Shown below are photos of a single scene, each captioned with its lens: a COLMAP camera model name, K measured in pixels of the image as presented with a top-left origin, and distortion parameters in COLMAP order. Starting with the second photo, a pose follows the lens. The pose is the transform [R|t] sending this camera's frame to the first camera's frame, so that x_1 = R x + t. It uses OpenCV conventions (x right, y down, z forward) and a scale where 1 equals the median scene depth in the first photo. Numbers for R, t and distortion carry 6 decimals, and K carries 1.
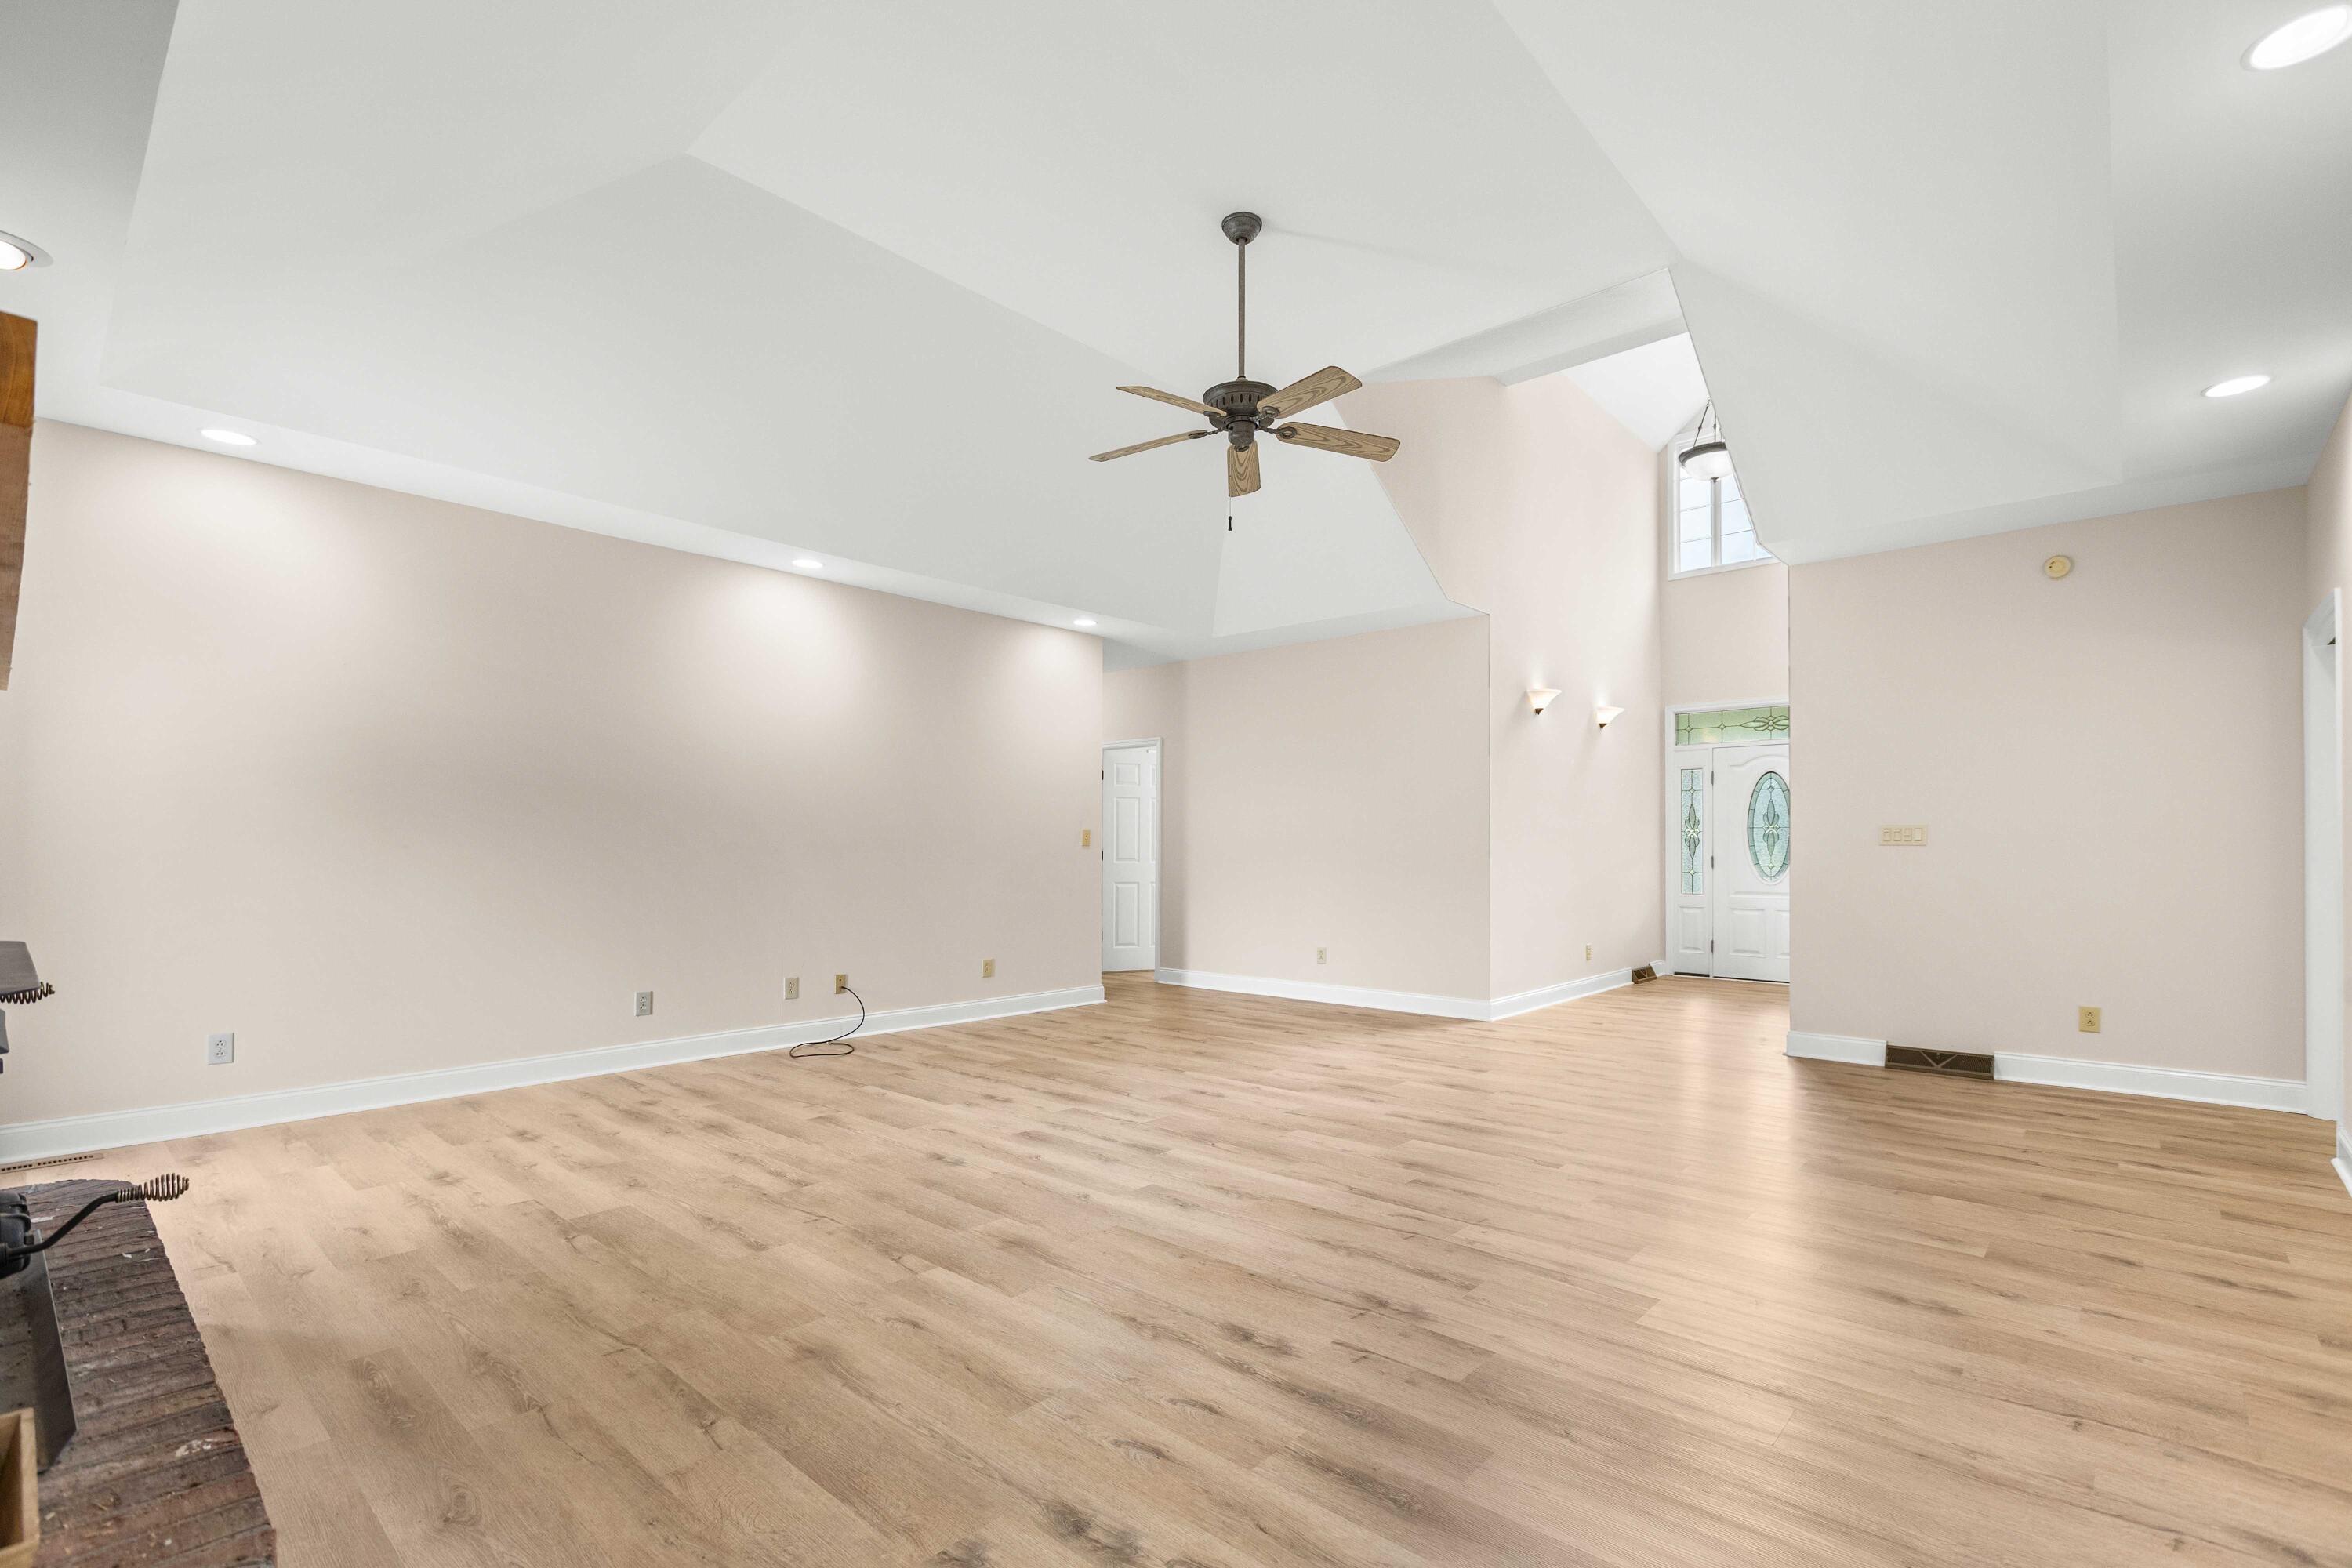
lens RADIAL K [[1071.4, 0, 1170.5], [0, 1071.4, 847.9], [0, 0, 1]] dist [-0.000333, 0.000623]
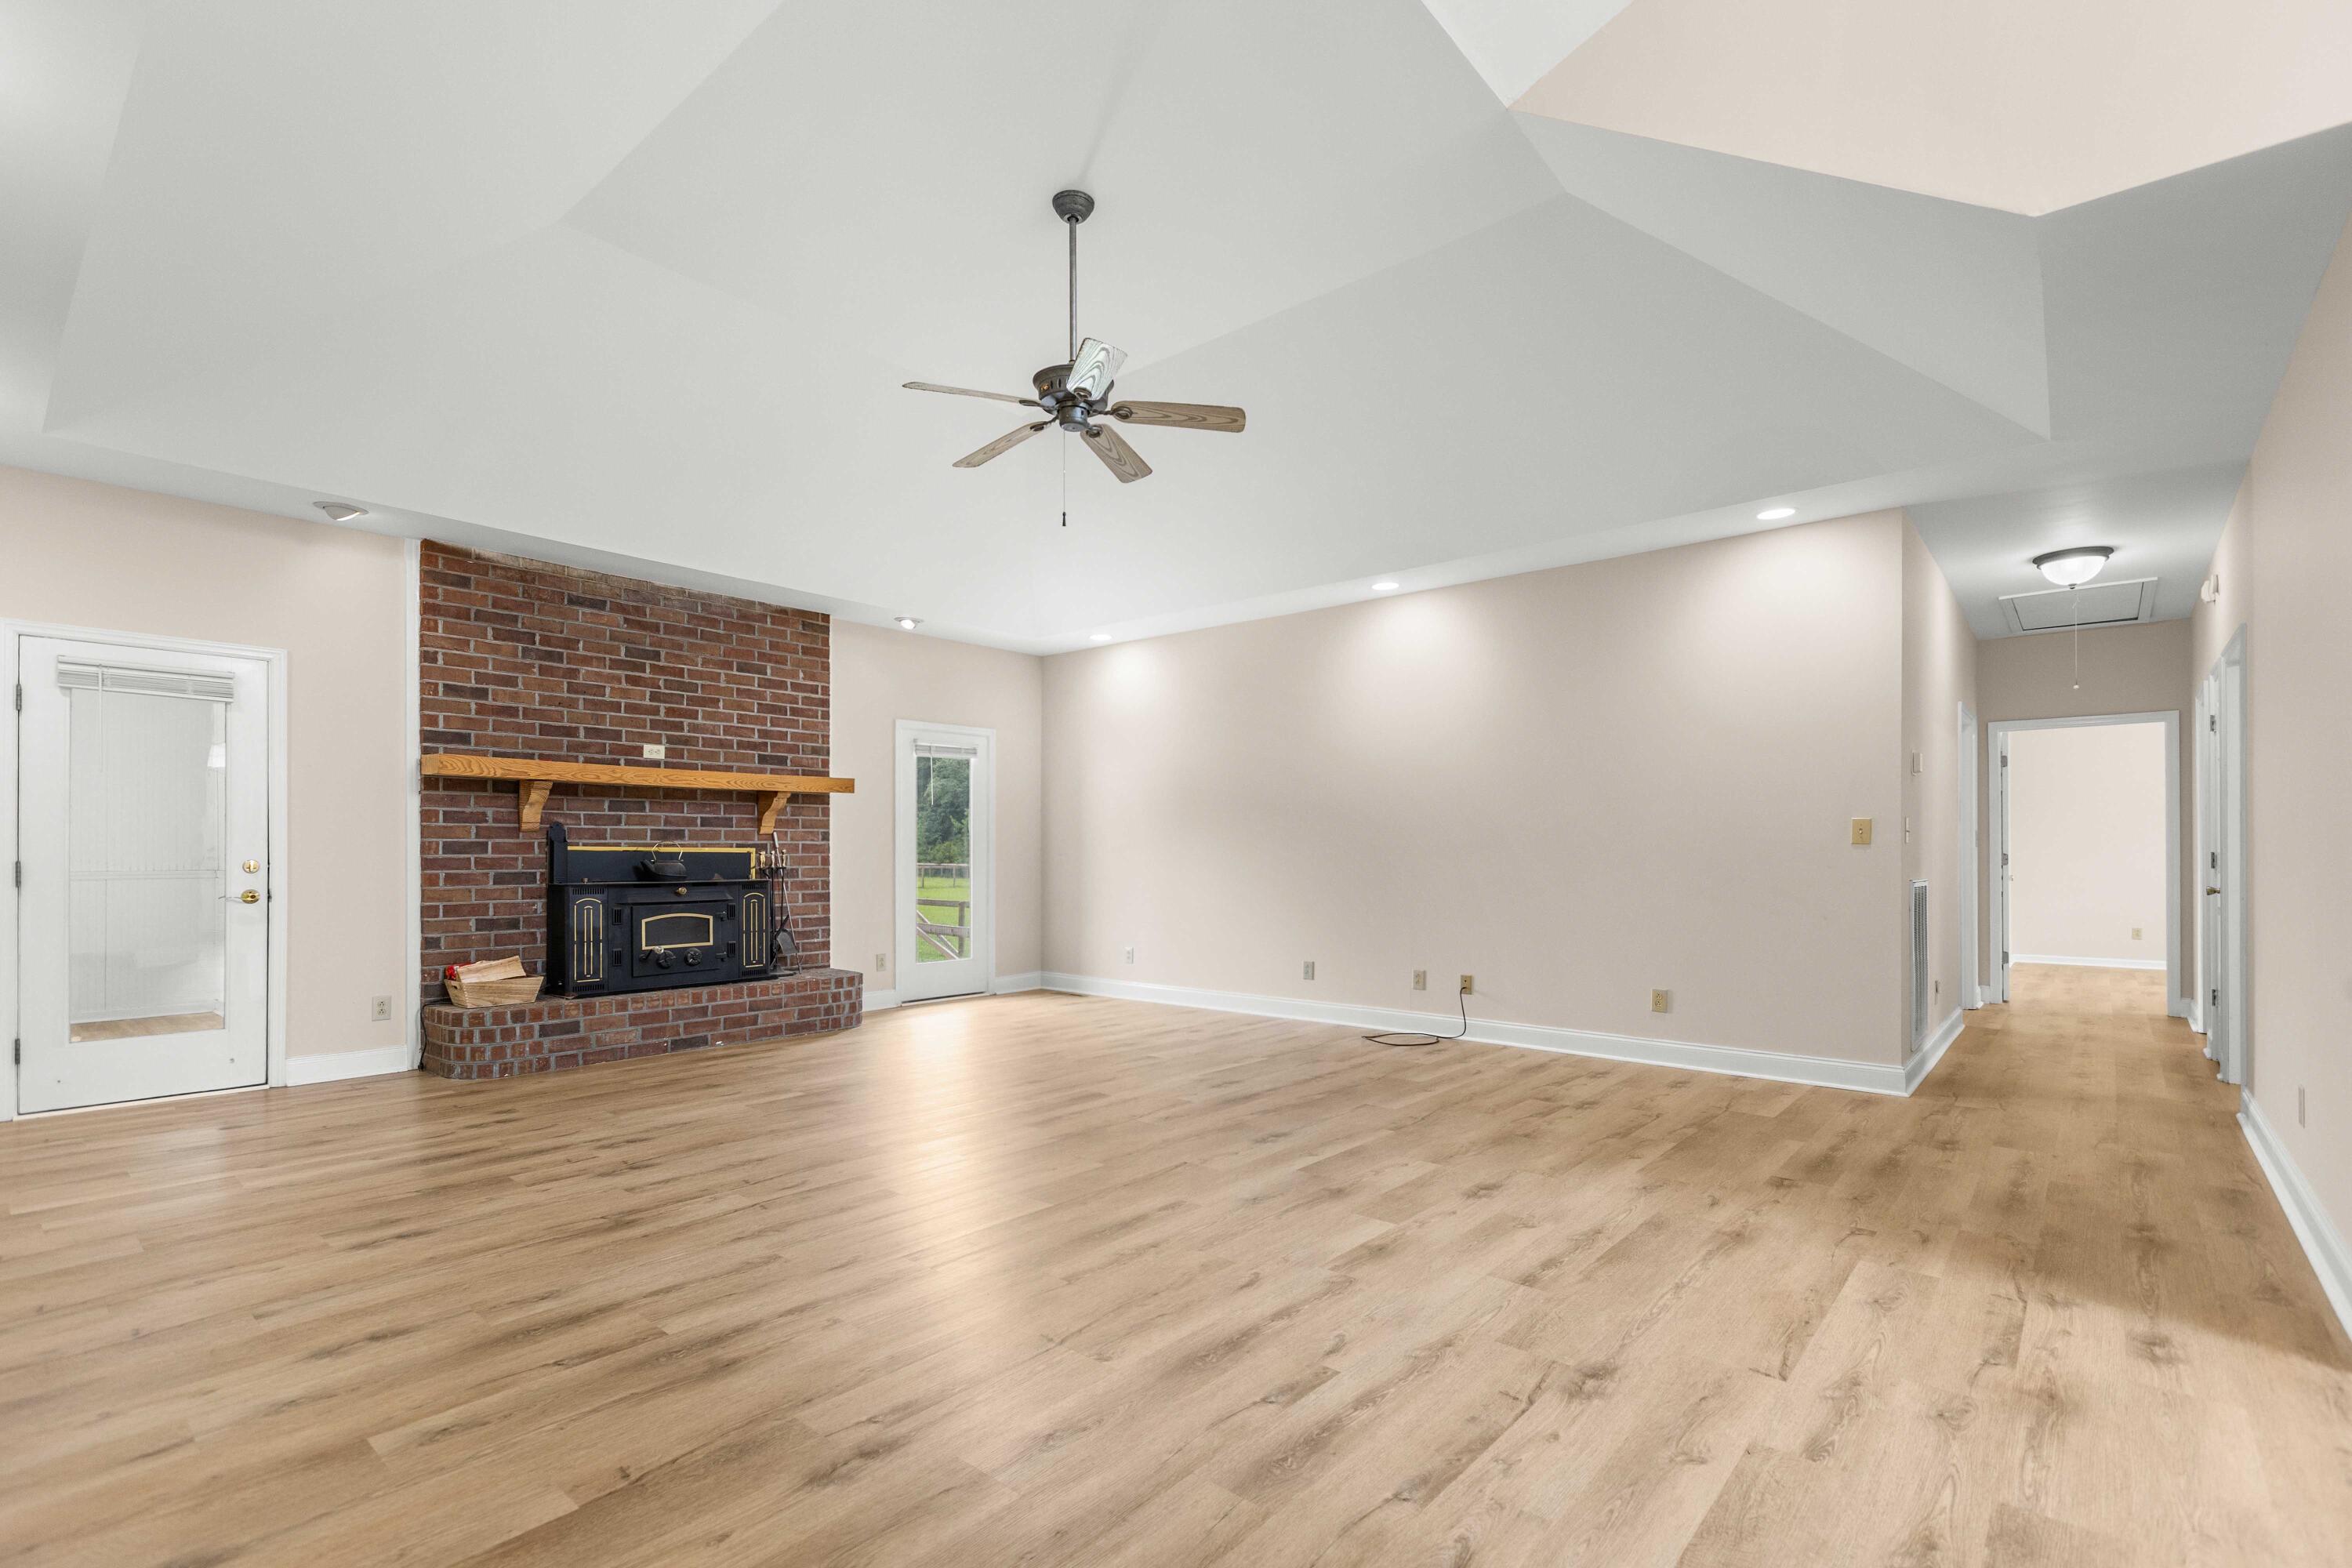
lens RADIAL K [[1071.4, 0, 1170.5], [0, 1071.4, 847.9], [0, 0, 1]] dist [-0.000333, 0.000623]
pose [[0.020995, -0.004417, -0.999770, 1.367178], [0.000030, 0.999990, -0.004418, 0.007786], [0.999780, 0.000063, 0.020994, 1.408181]]
